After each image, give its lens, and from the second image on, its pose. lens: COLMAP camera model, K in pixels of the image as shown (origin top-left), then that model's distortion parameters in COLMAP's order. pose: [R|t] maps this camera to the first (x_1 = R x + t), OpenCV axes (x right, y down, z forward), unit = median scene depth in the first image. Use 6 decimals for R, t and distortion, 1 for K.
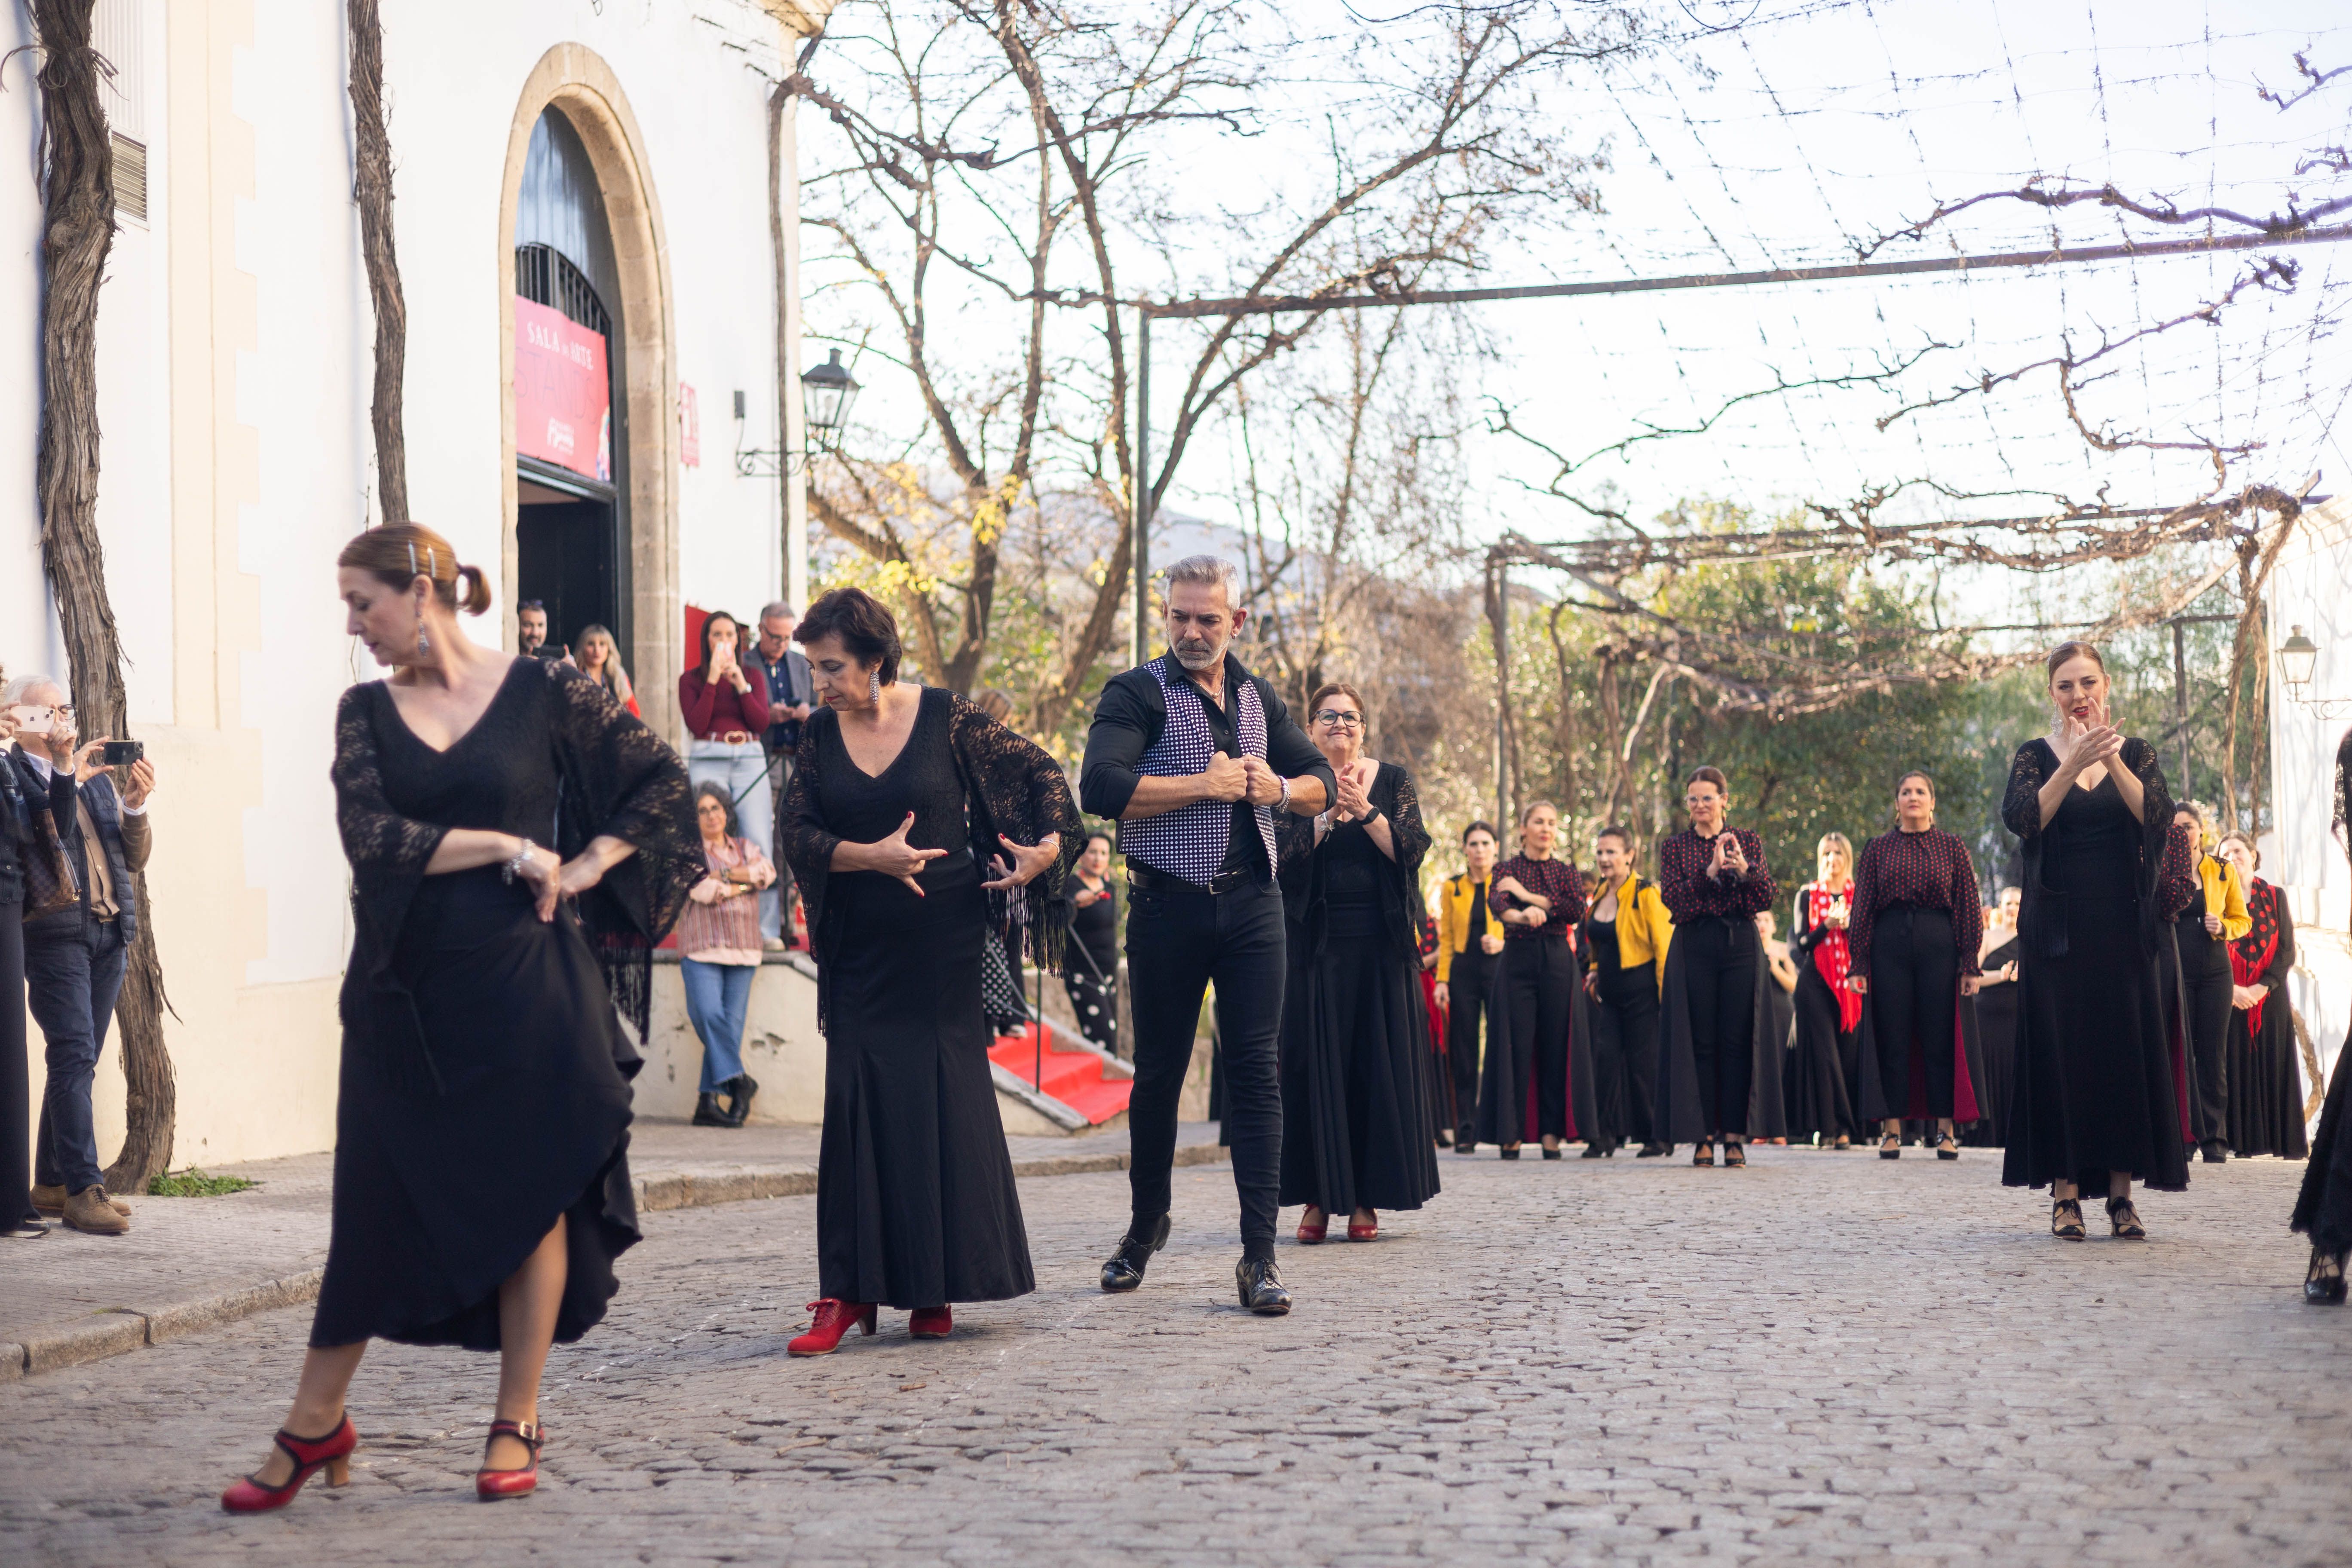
lens RADIAL K [[3483.6, 0, 1176.0], [0, 3483.6, 784.0], [0, 0, 1]] dist [0.018911, 0.002635]
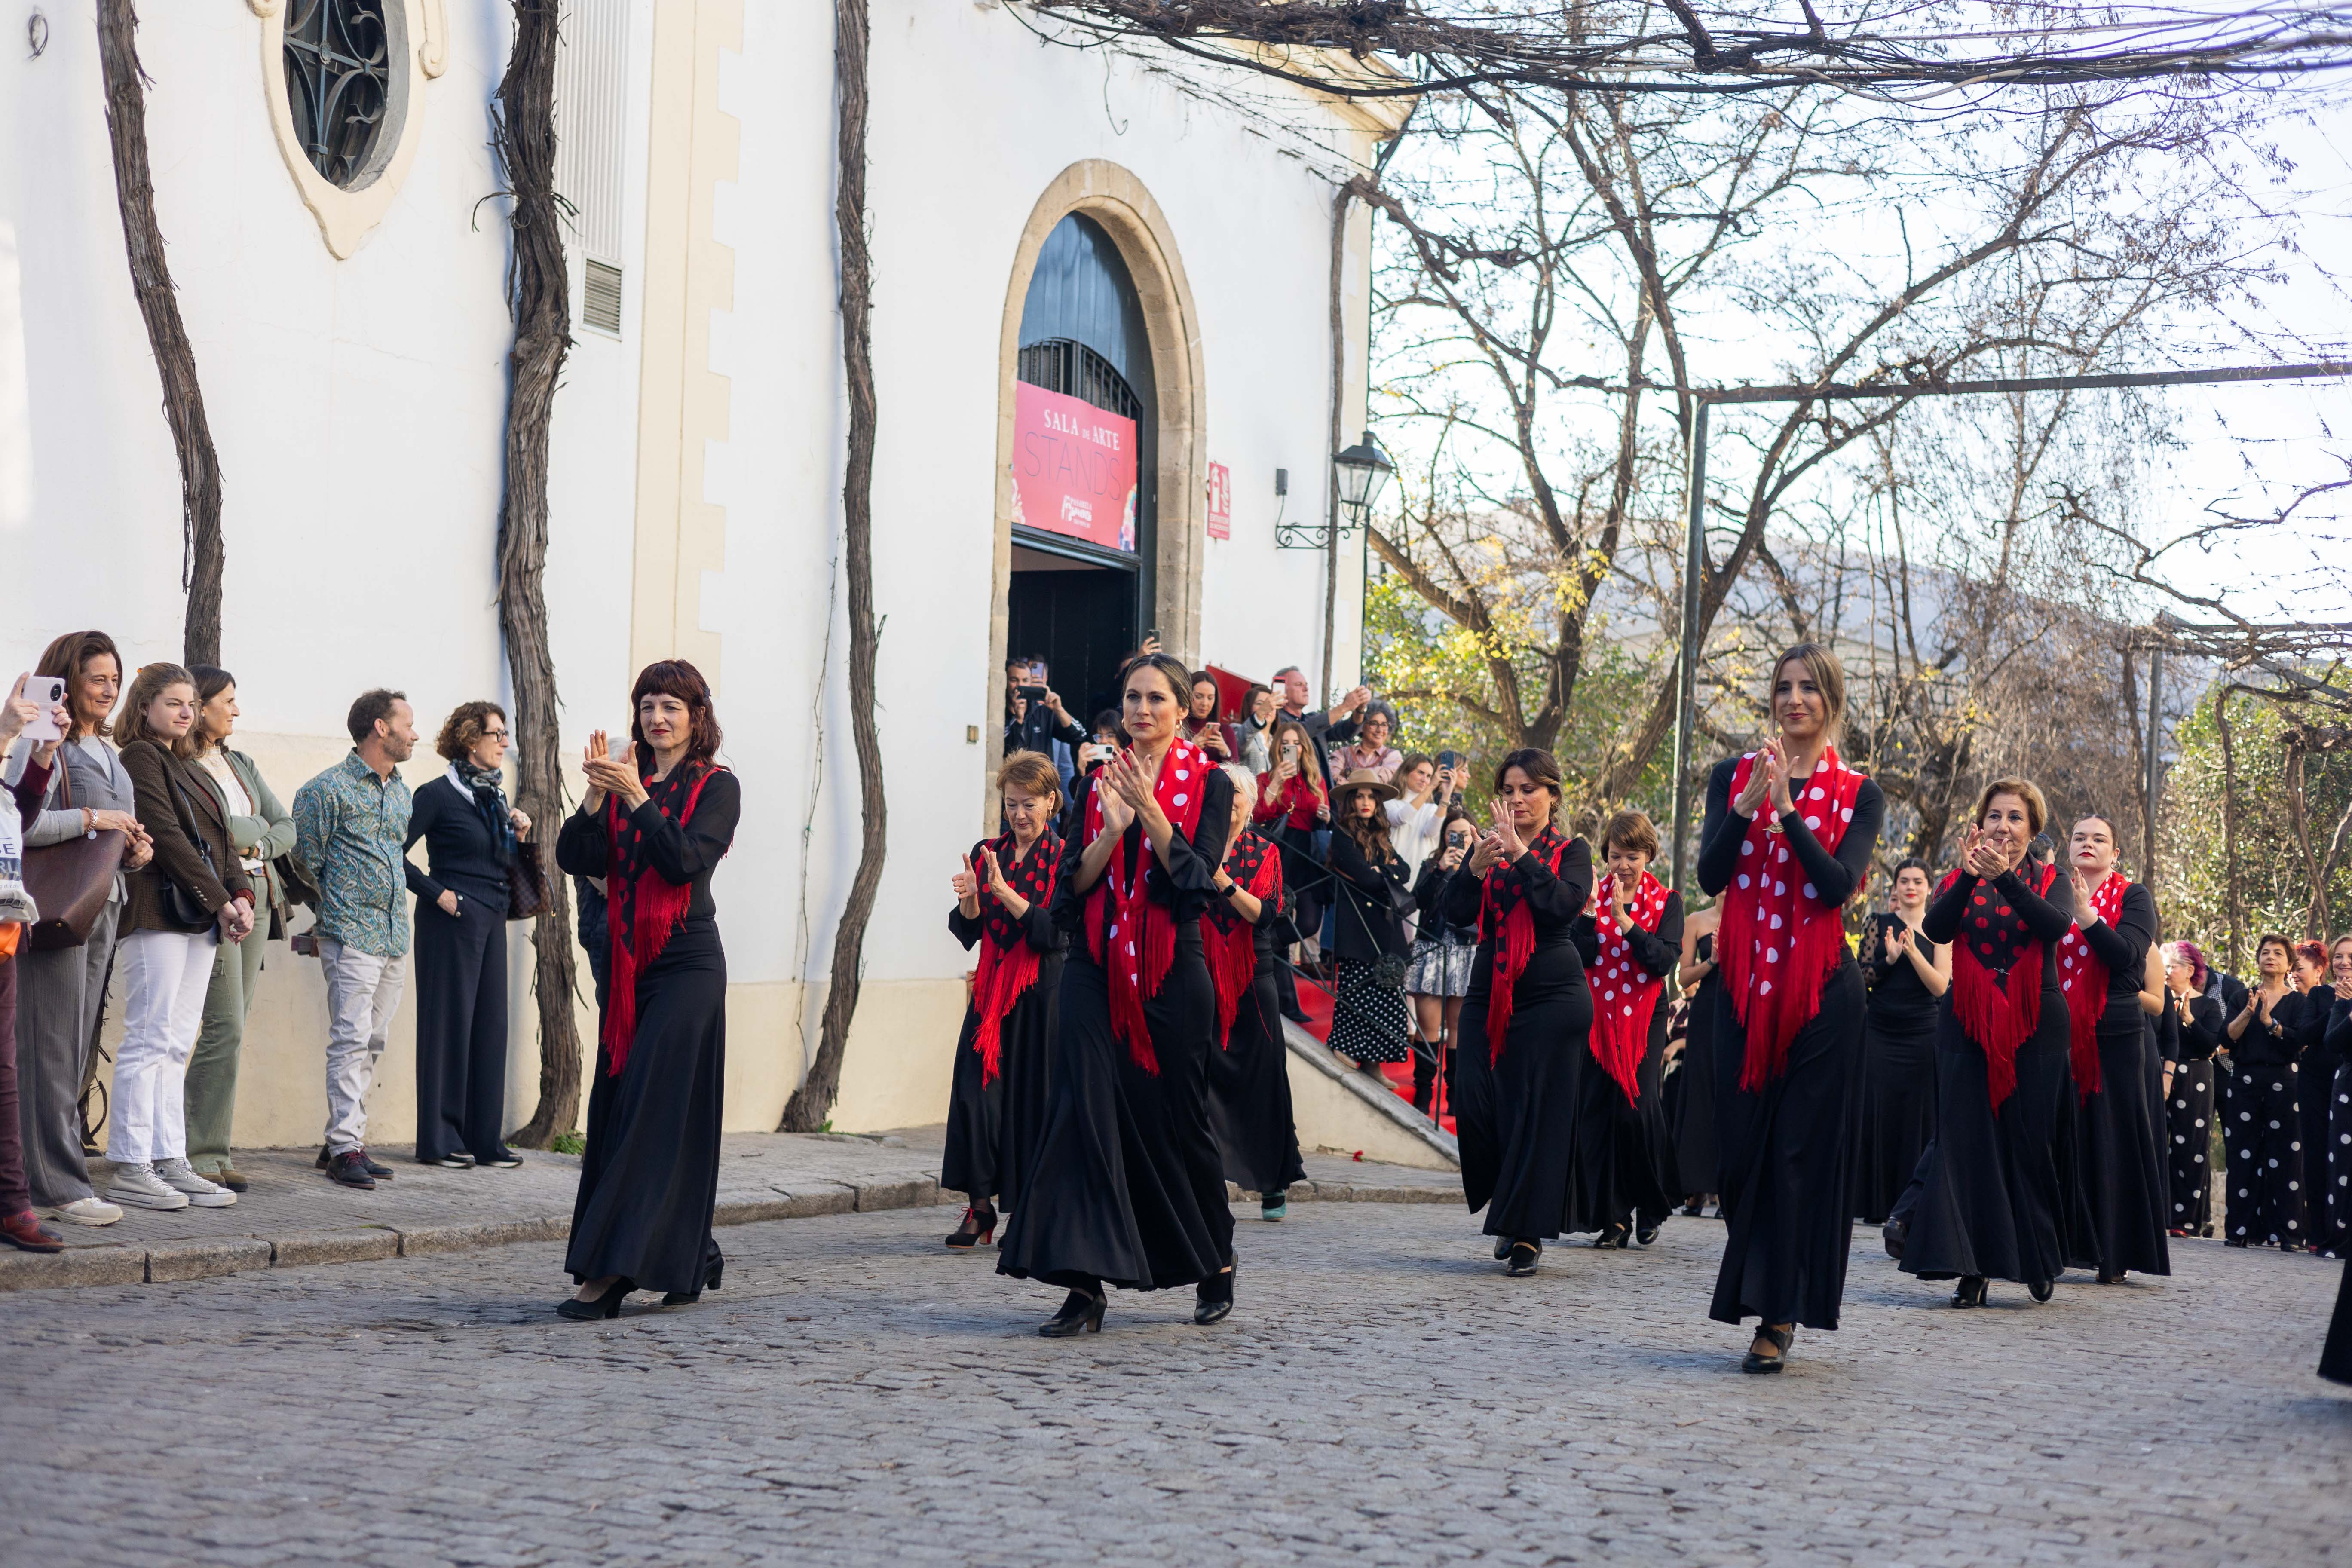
lens RADIAL K [[3619.6, 0, 1180.5], [0, 3619.6, 703.9], [0, 0, 1]] dist [-0.004659, 0.180486]
pose [[0.958499, 0.035342, -0.282897, 0.143349], [-0.045660, 0.998508, -0.029959, -0.004362], [0.281416, 0.041633, 0.958682, -0.071987]]
